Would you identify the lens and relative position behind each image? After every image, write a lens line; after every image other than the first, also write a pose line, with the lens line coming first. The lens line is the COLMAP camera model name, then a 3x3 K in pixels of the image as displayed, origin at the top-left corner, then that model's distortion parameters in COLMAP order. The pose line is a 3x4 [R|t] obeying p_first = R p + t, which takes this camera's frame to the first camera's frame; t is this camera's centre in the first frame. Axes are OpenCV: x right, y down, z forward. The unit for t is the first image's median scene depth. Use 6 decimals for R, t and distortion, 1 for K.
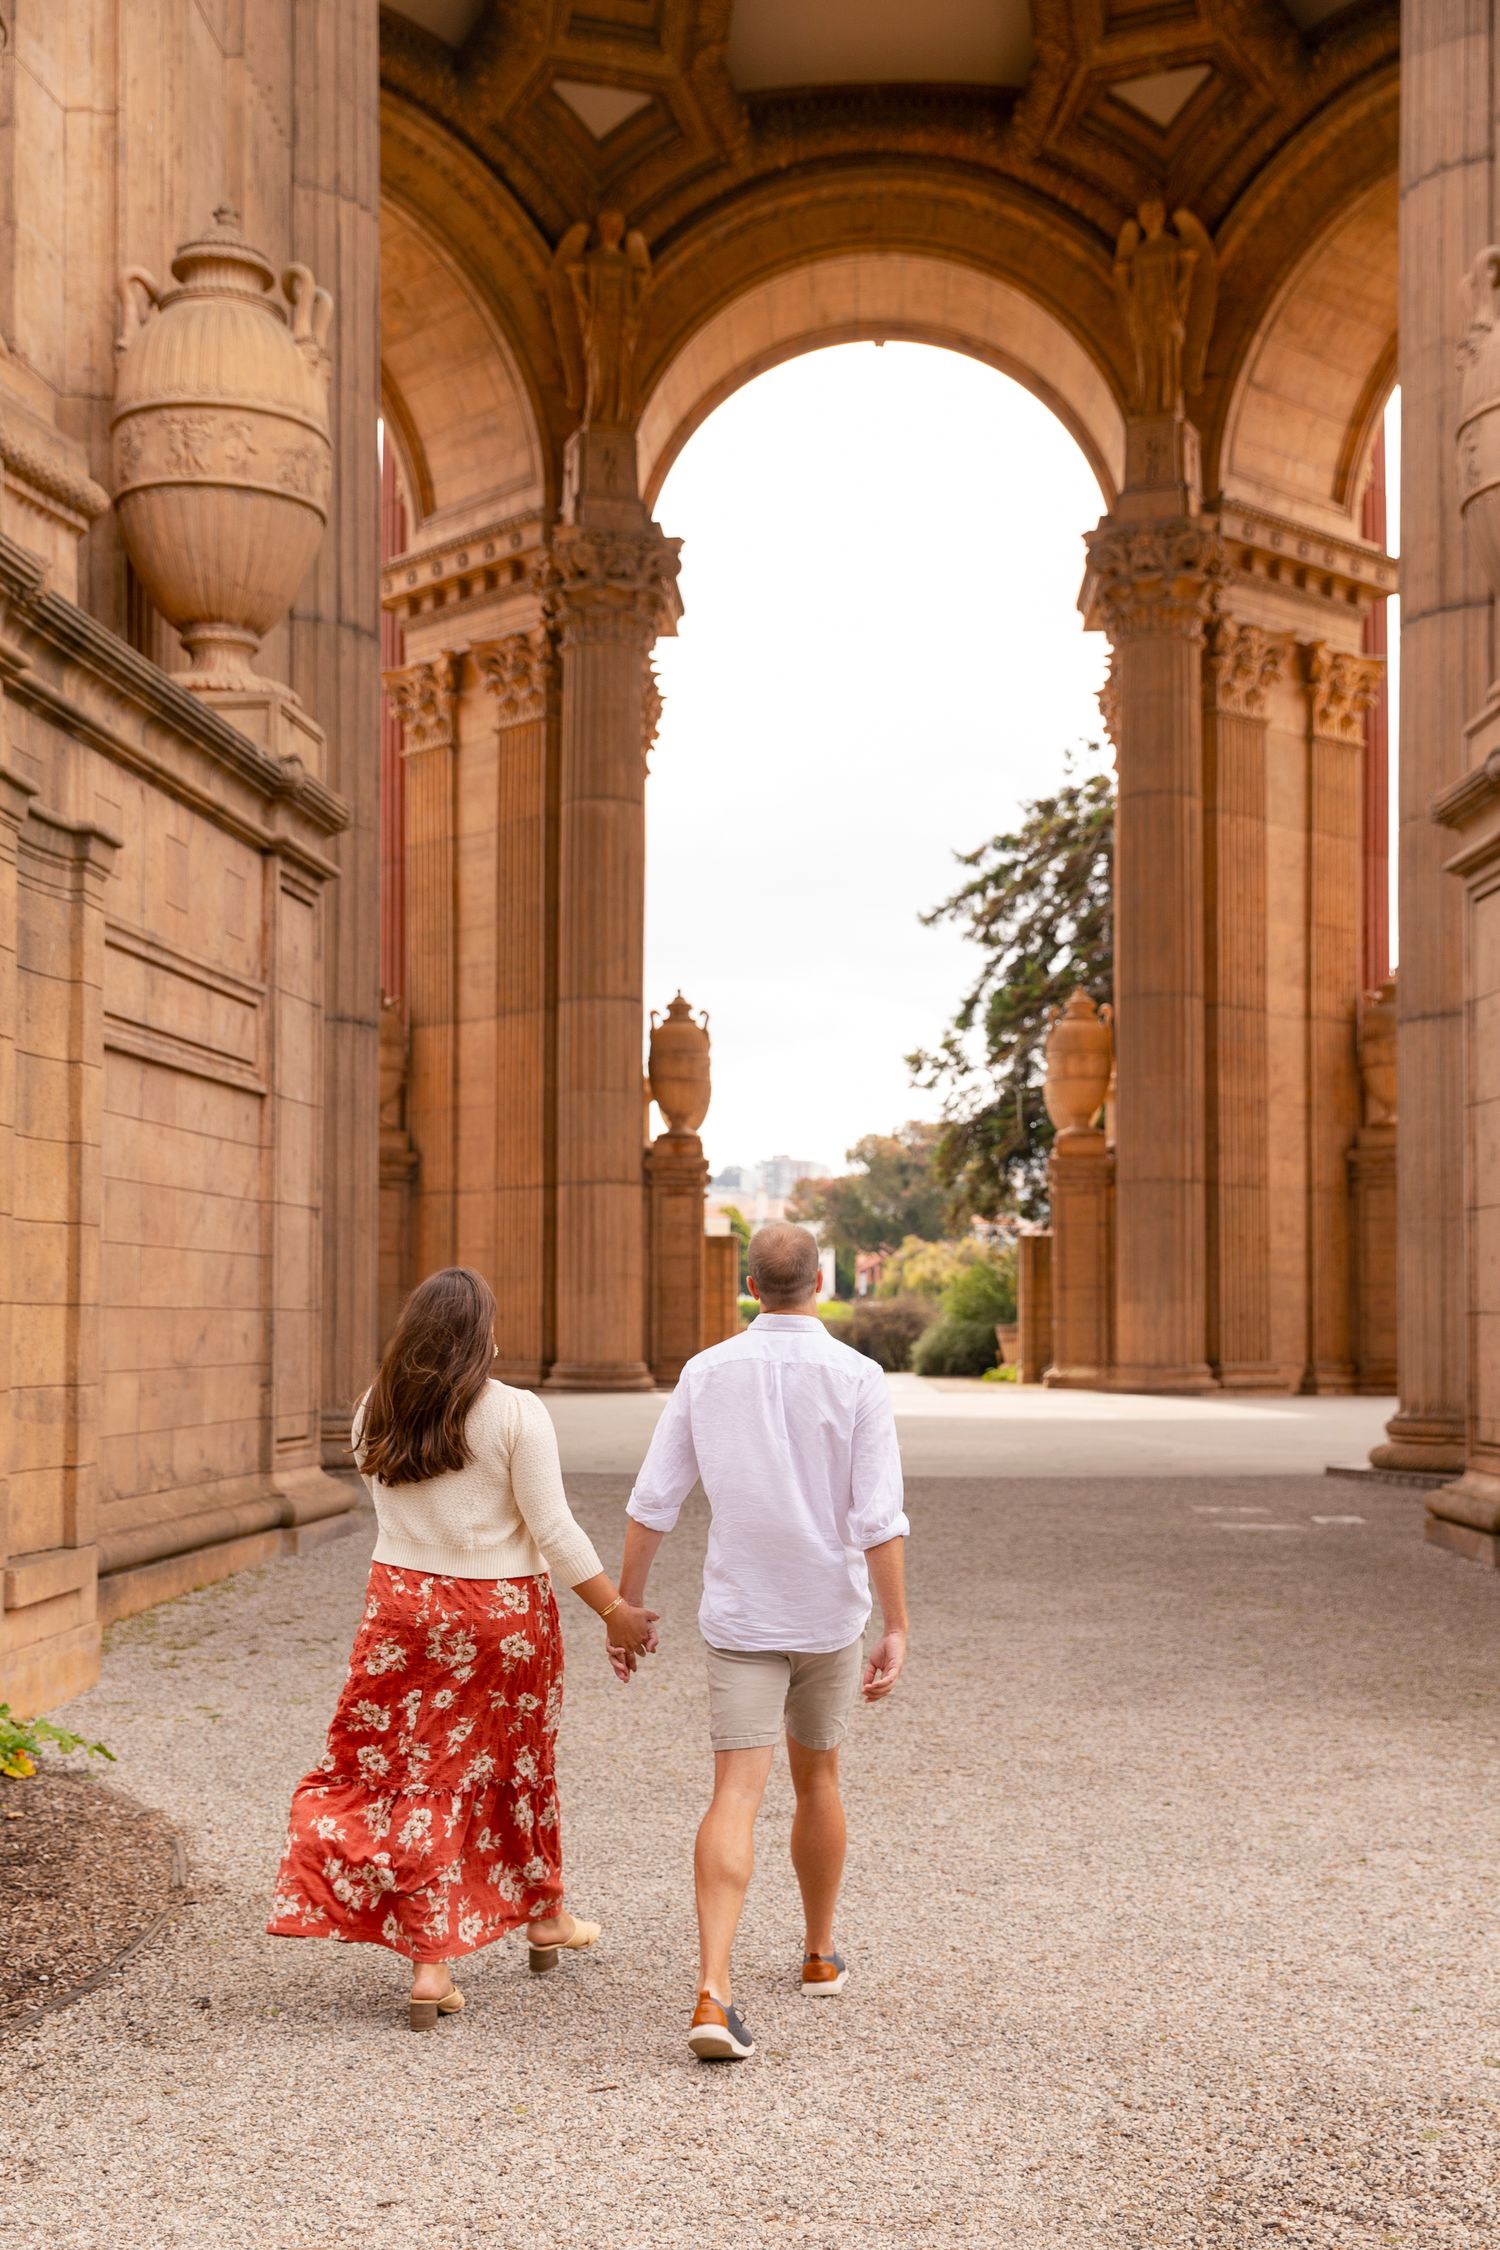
lens RADIAL K [[2895.1, 0, 750.0], [0, 2895.1, 1125.0], [0, 0, 1]] dist [-0.006675, -0.026889]
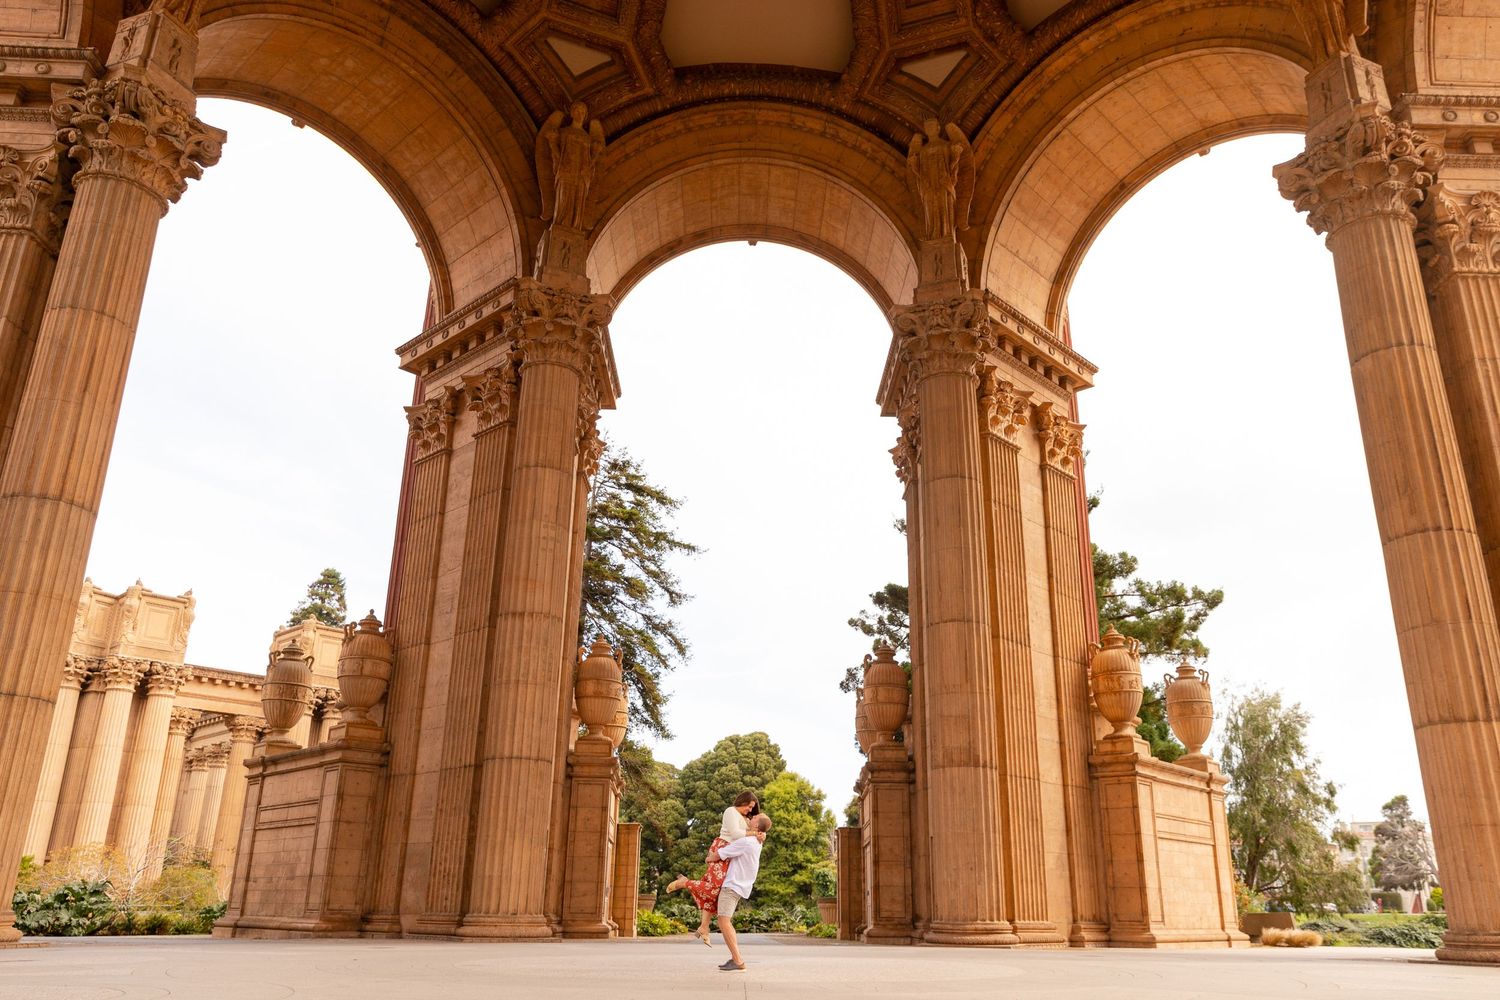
lens RADIAL K [[1135.8, 0, 750.0], [0, 1135.8, 500.0], [0, 0, 1]] dist [-0.026017, 0.001168]
pose [[0.998195, 0.032926, 0.050235, 0.018520], [-0.017494, 0.959469, -0.281270, 0.045843], [-0.057460, 0.279883, 0.958313, 0.477791]]
